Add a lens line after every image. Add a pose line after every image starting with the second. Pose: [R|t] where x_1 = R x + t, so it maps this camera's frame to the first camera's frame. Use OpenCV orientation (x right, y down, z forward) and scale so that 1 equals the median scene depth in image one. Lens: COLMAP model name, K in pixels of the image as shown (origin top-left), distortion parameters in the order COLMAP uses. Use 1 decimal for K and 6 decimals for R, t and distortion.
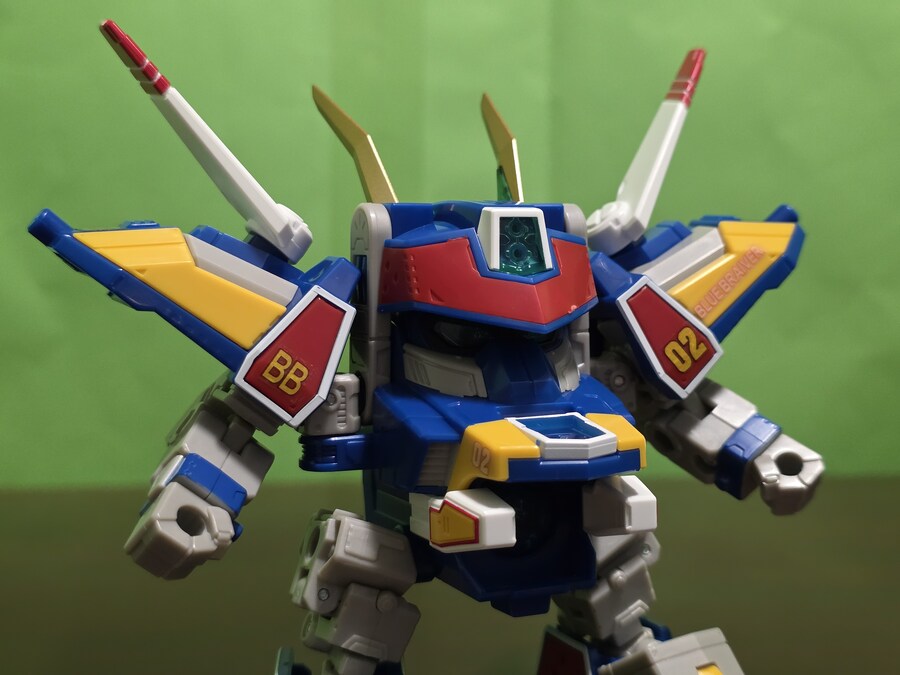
lens RADIAL K [[1239.9, 0, 450.0], [0, 1239.9, 337.5], [0, 0, 1]] dist [0.100123, -0.019237]
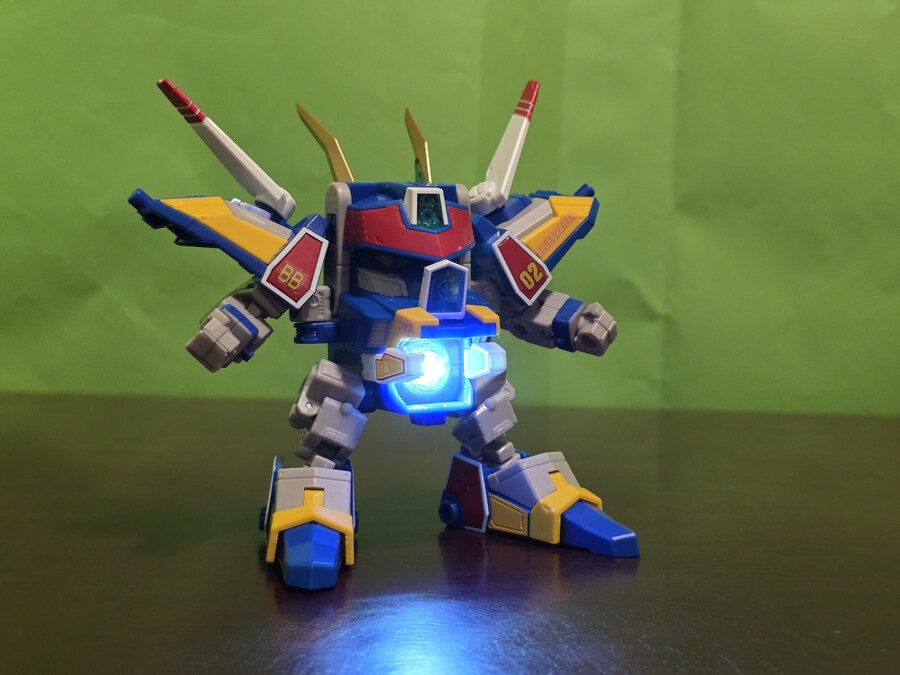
lens RADIAL K [[1239.9, 0, 450.0], [0, 1239.9, 337.5], [0, 0, 1]] dist [0.100123, -0.019237]
pose [[0.997766, -0.001303, 0.066791, -0.025466], [0.004420, 0.998906, -0.046555, 0.171079], [-0.066657, 0.046746, 0.996680, -0.627867]]
